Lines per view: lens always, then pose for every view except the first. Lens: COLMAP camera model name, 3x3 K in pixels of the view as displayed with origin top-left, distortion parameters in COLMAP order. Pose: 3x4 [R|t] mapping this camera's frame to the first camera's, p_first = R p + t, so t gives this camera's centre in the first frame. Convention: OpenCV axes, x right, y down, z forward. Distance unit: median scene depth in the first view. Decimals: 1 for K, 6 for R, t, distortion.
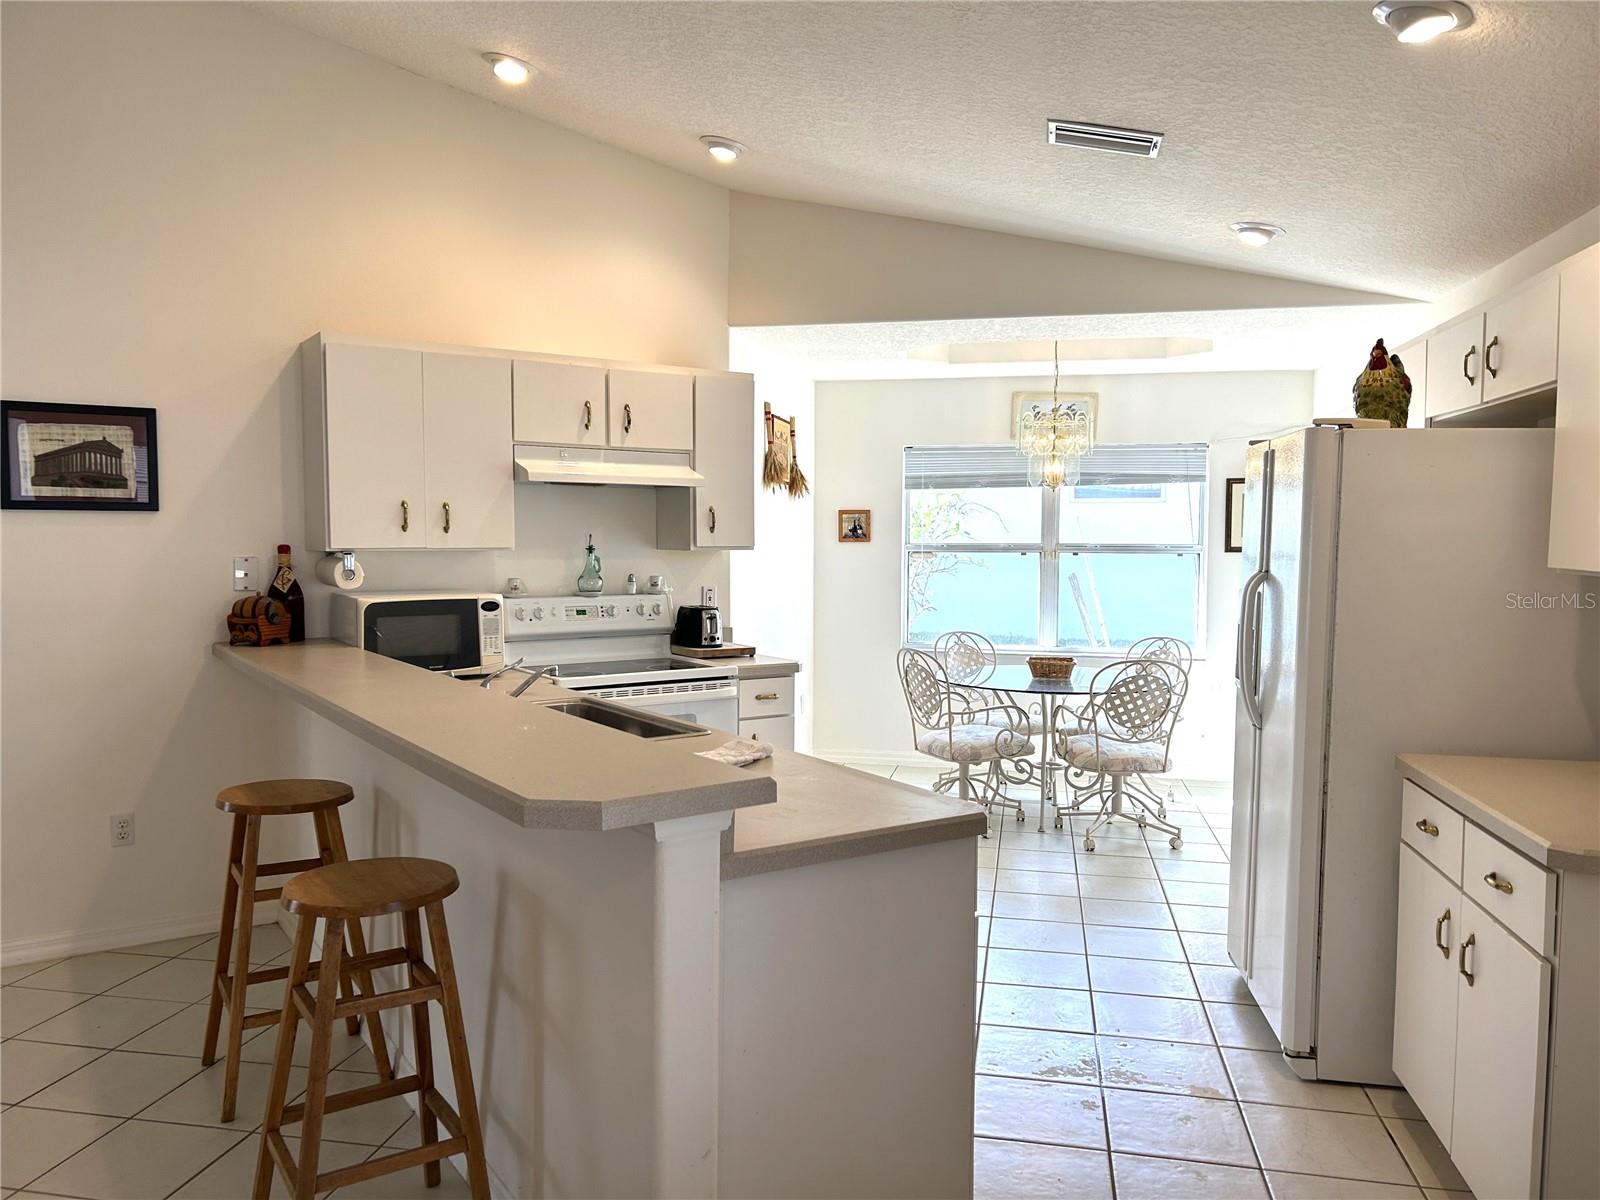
lens RADIAL K [[1197.1, 0, 791.6], [0, 1197.1, 601.0], [0, 0, 1]] dist [0.064048, -0.063262]
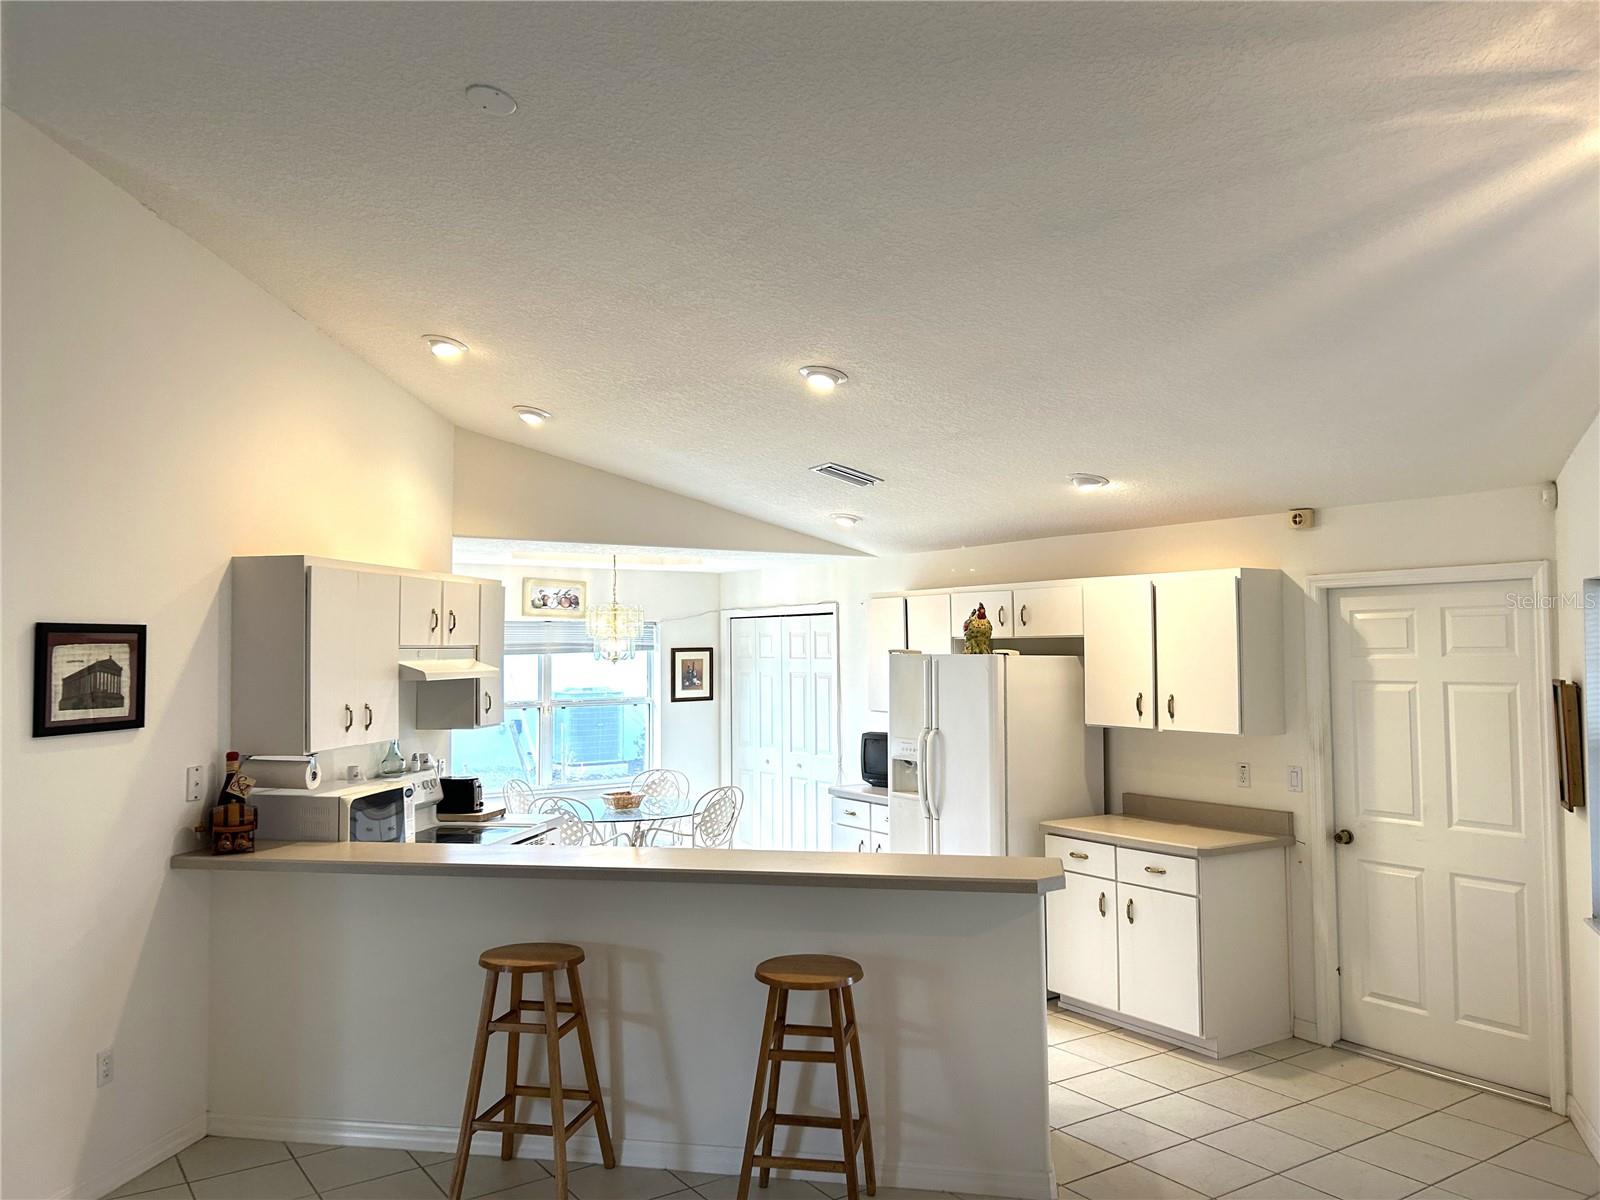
lens RADIAL K [[1197.1, 0, 786.4], [0, 1197.1, 594.4], [0, 0, 1]] dist [0.064048, -0.063262]
pose [[0.701383, 0.022204, 0.712438, -0.774248], [0.051629, 0.995307, -0.081848, -0.066616], [-0.710912, 0.094190, 0.696945, -0.067507]]
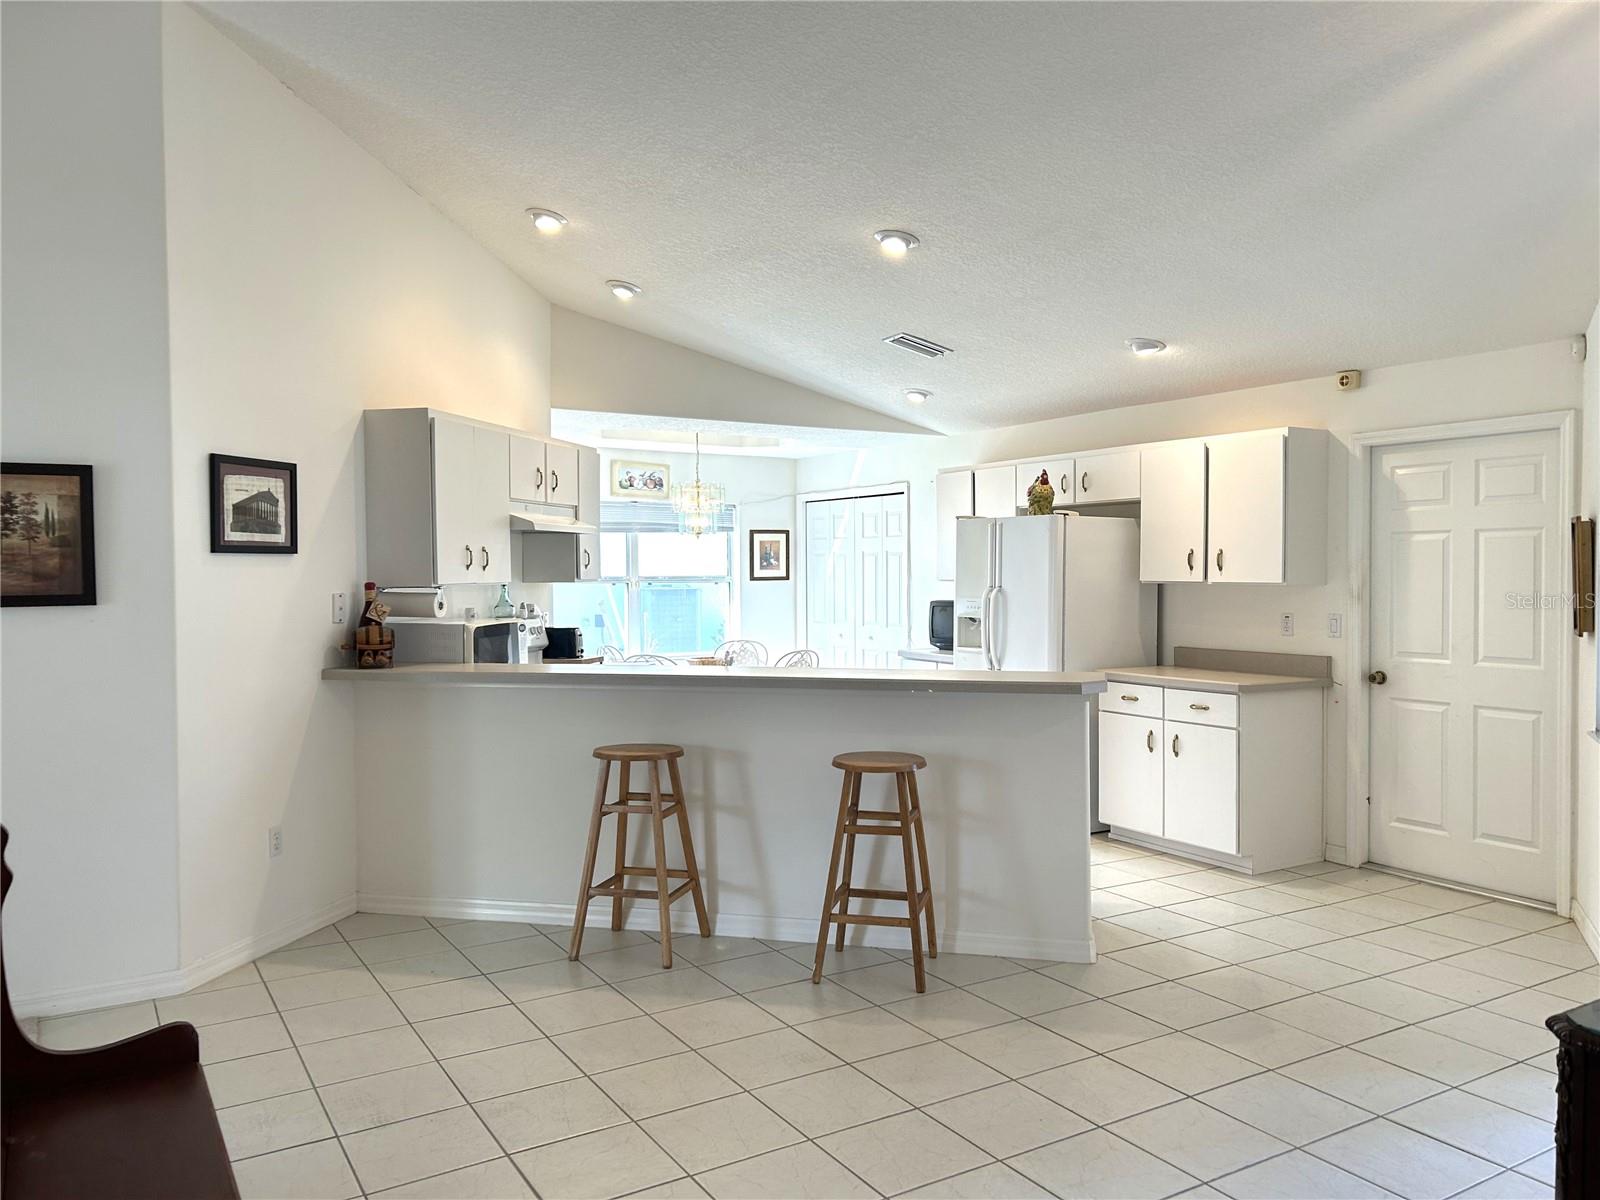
lens RADIAL K [[1197.1, 0, 808.0], [0, 1197.1, 593.3], [0, 0, 1]] dist [0.064048, -0.063262]
pose [[0.730627, -0.021974, 0.682423, -0.847878], [0.046726, 0.998748, -0.017867, 0.004615], [-0.681176, 0.044941, 0.730739, -0.132378]]
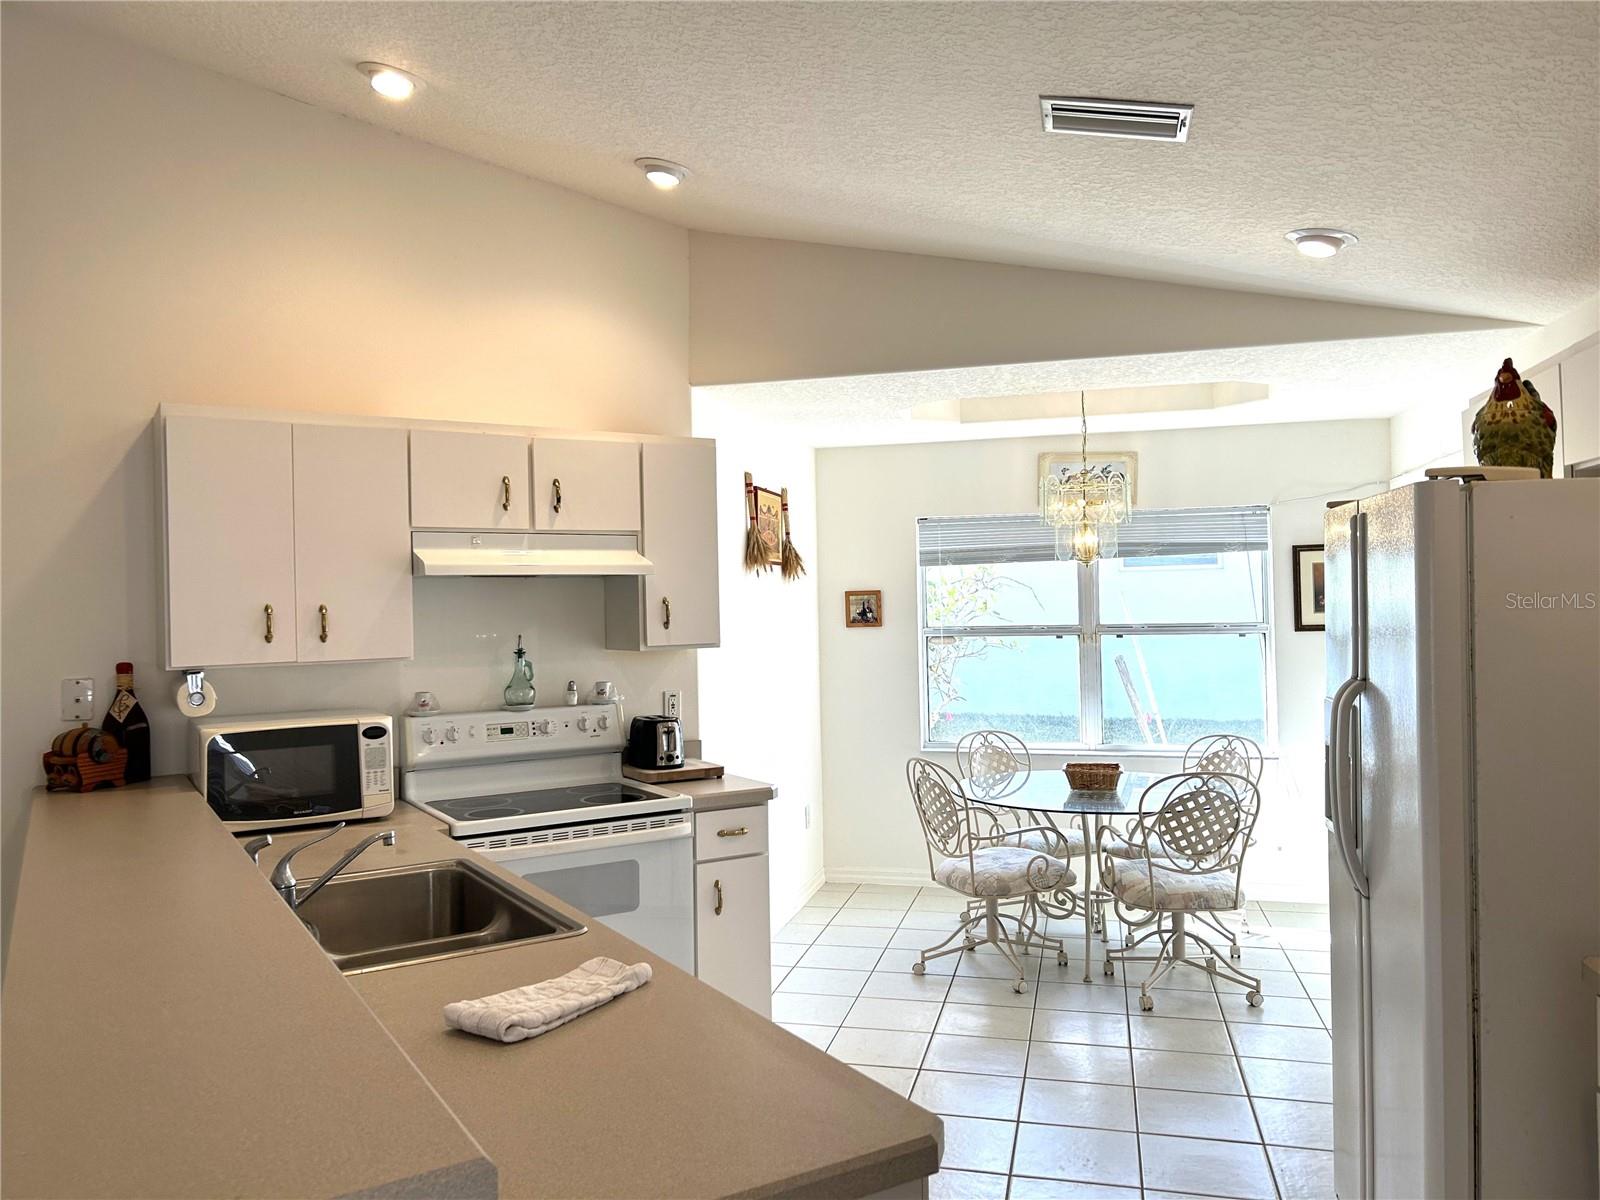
lens RADIAL K [[1197.1, 0, 791.0], [0, 1197.1, 590.1], [0, 0, 1]] dist [0.064048, -0.063262]
pose [[0.998669, -0.025260, -0.044971, 0.062235], [0.022072, 0.997301, -0.070027, -0.026285], [0.046619, 0.068941, 0.996531, 0.191365]]
